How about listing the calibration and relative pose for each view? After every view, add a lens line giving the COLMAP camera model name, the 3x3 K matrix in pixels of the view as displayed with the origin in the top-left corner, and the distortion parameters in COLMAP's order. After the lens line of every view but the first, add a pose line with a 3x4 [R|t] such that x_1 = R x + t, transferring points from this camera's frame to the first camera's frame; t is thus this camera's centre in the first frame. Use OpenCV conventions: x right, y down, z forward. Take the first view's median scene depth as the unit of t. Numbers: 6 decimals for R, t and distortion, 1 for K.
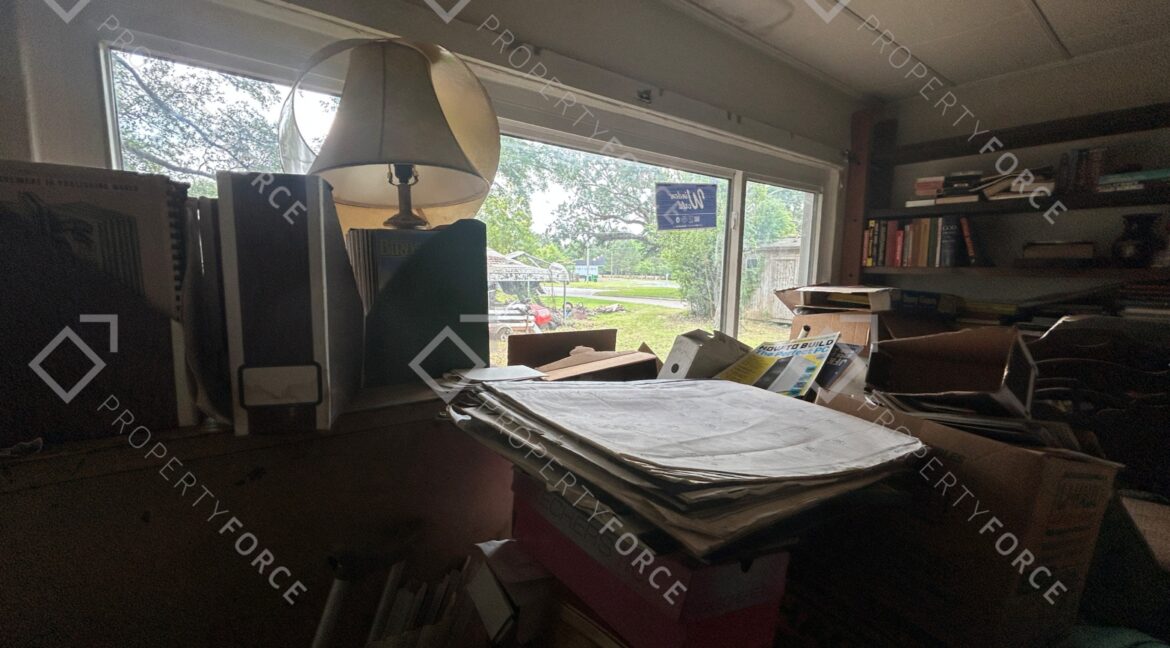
lens RADIAL K [[471.8, 0, 581.9], [0, 471.8, 321.3], [0, 0, 1]] dist [-0.001645, 0.001998]
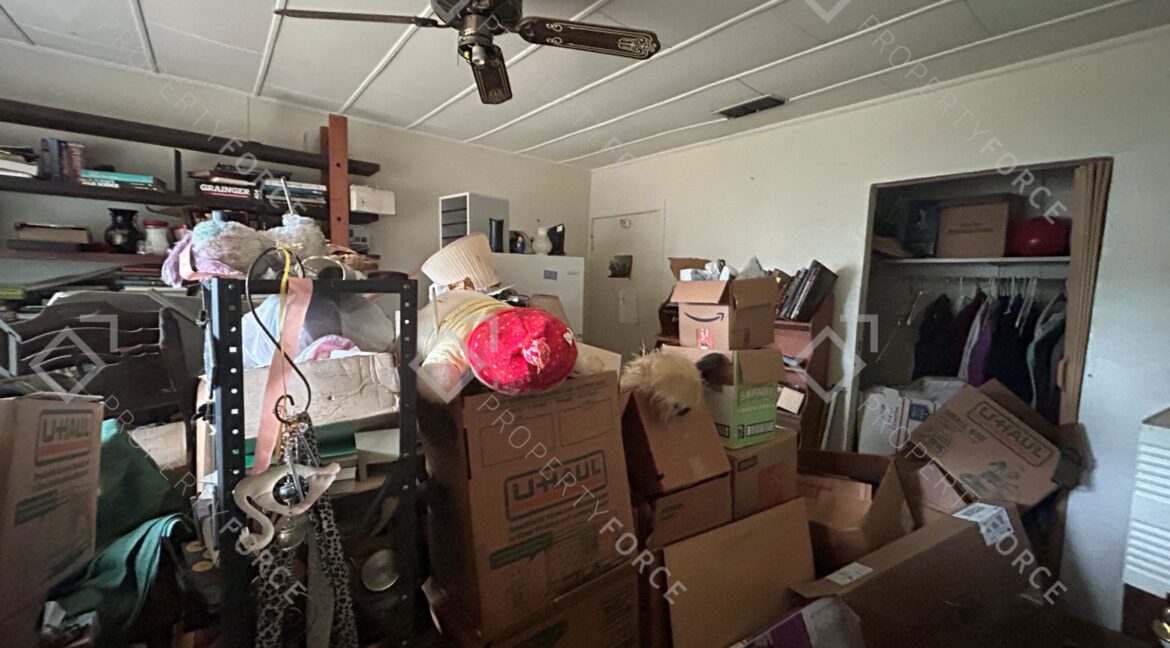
lens RADIAL K [[471.8, 0, 581.2], [0, 471.8, 319.0], [0, 0, 1]] dist [-0.001645, 0.001998]
pose [[-0.013642, -0.096610, 0.995229, -0.064991], [0.080032, 0.992023, 0.097396, 0.028969], [-0.996699, 0.080978, -0.005802, -0.141904]]
